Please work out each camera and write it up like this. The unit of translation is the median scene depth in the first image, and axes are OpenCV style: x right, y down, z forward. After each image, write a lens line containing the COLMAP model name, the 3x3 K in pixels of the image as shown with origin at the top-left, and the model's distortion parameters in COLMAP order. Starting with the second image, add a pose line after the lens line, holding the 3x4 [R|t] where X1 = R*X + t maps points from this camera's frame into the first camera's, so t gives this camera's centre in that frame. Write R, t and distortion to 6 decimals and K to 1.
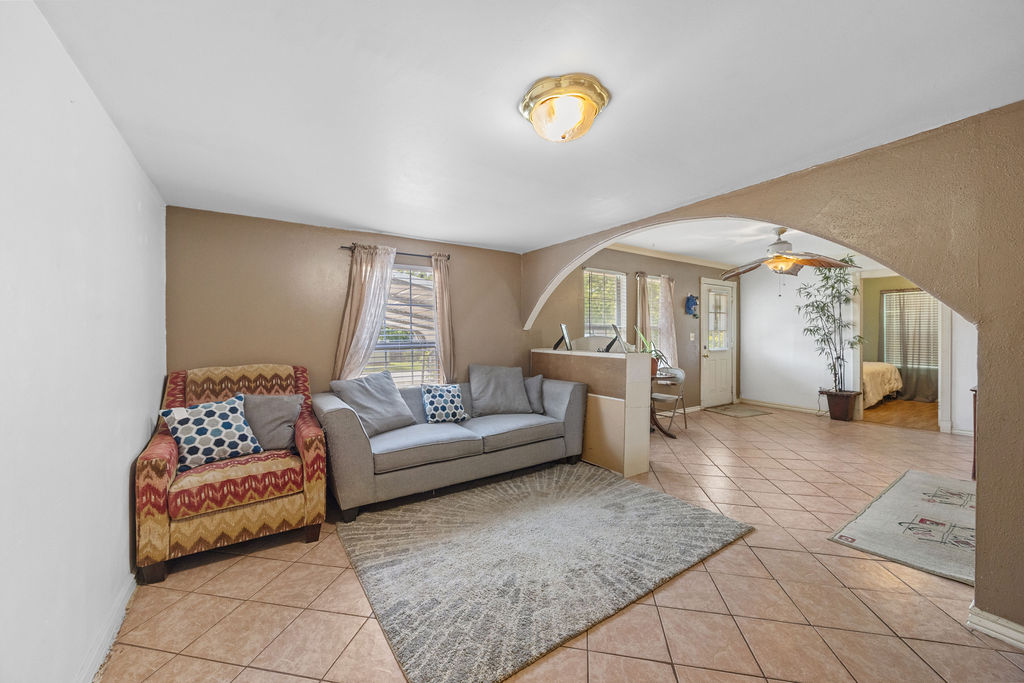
lens RADIAL K [[388.7, 0, 509.0], [0, 388.7, 339.8], [0, 0, 1]] dist [-0.000169, 0.000008]
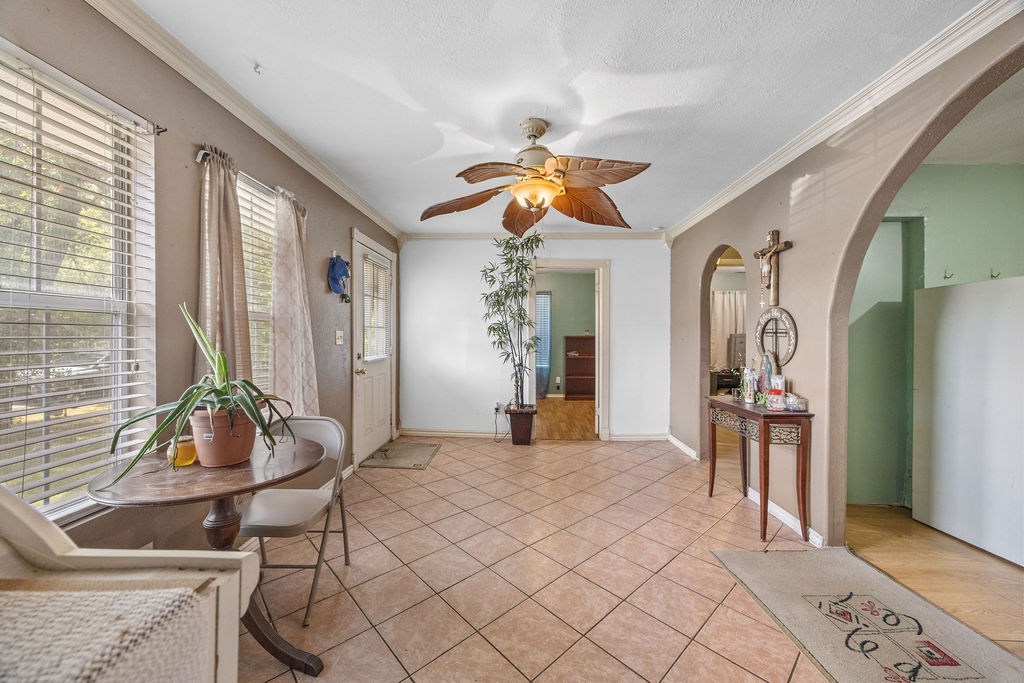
lens RADIAL K [[388.7, 0, 509.0], [0, 388.7, 339.8], [0, 0, 1]] dist [-0.000169, 0.000008]
pose [[0.590929, -0.001828, 0.806722, 0.187134], [0.002266, 0.999997, 0.000606, -0.003983], [-0.806720, 0.001470, 0.590931, 0.512612]]
